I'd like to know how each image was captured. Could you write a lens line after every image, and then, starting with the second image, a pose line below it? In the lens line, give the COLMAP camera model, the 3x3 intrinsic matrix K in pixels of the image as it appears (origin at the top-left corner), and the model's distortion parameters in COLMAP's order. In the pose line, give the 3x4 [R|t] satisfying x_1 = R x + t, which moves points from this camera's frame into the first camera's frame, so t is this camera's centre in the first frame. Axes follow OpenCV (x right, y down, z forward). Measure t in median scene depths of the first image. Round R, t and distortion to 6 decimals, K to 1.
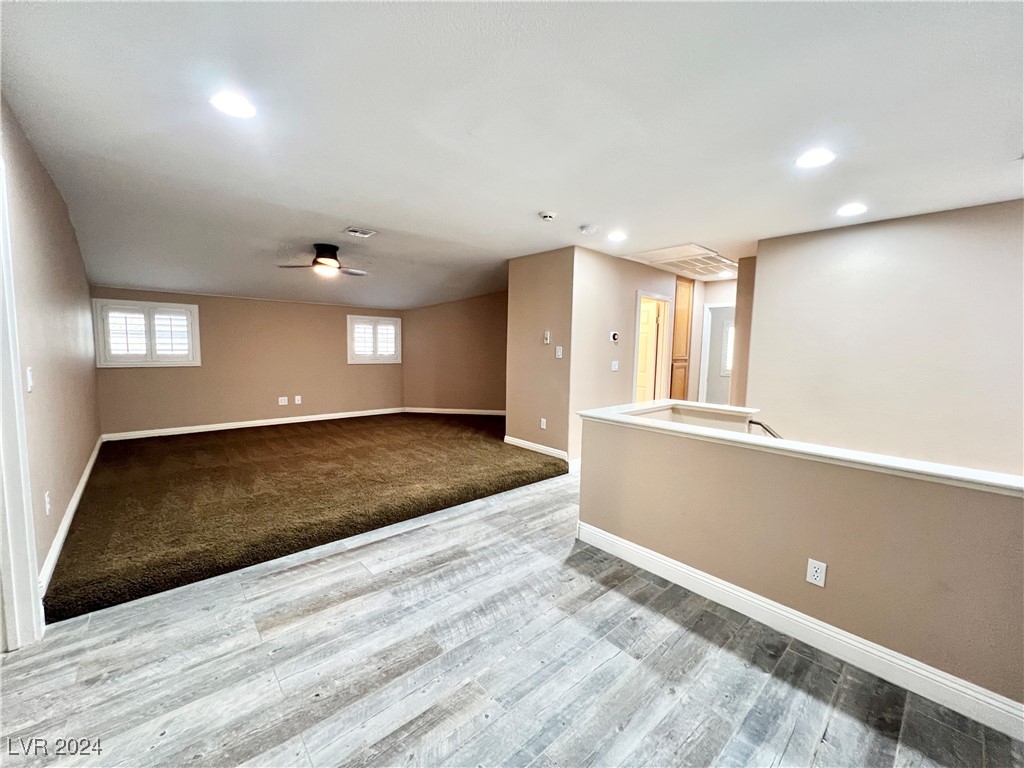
lens RADIAL K [[410.0, 0, 509.8], [0, 410.0, 383.5], [0, 0, 1]] dist [-0.001491, 0.000677]
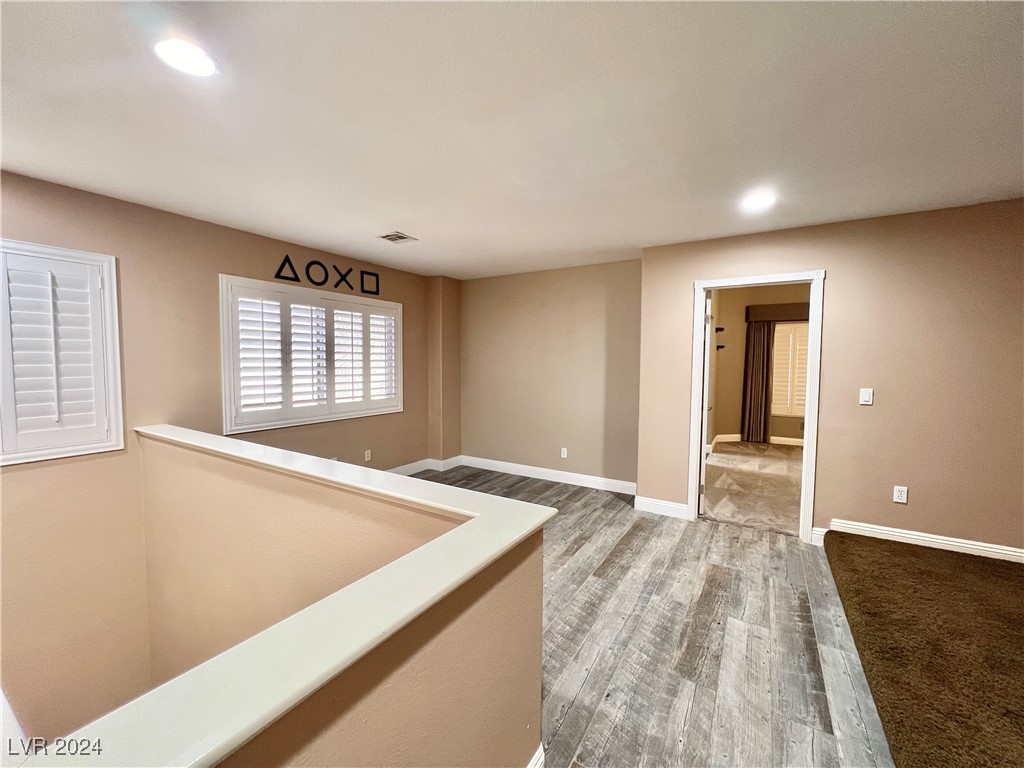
lens RADIAL K [[410.0, 0, 510.0], [0, 410.0, 381.2], [0, 0, 1]] dist [-0.001491, 0.000677]
pose [[-0.957994, -0.013751, -0.286460, 0.426661], [-0.054088, 0.989588, 0.133383, -0.163770], [0.281643, 0.143274, -0.948762, 1.719915]]
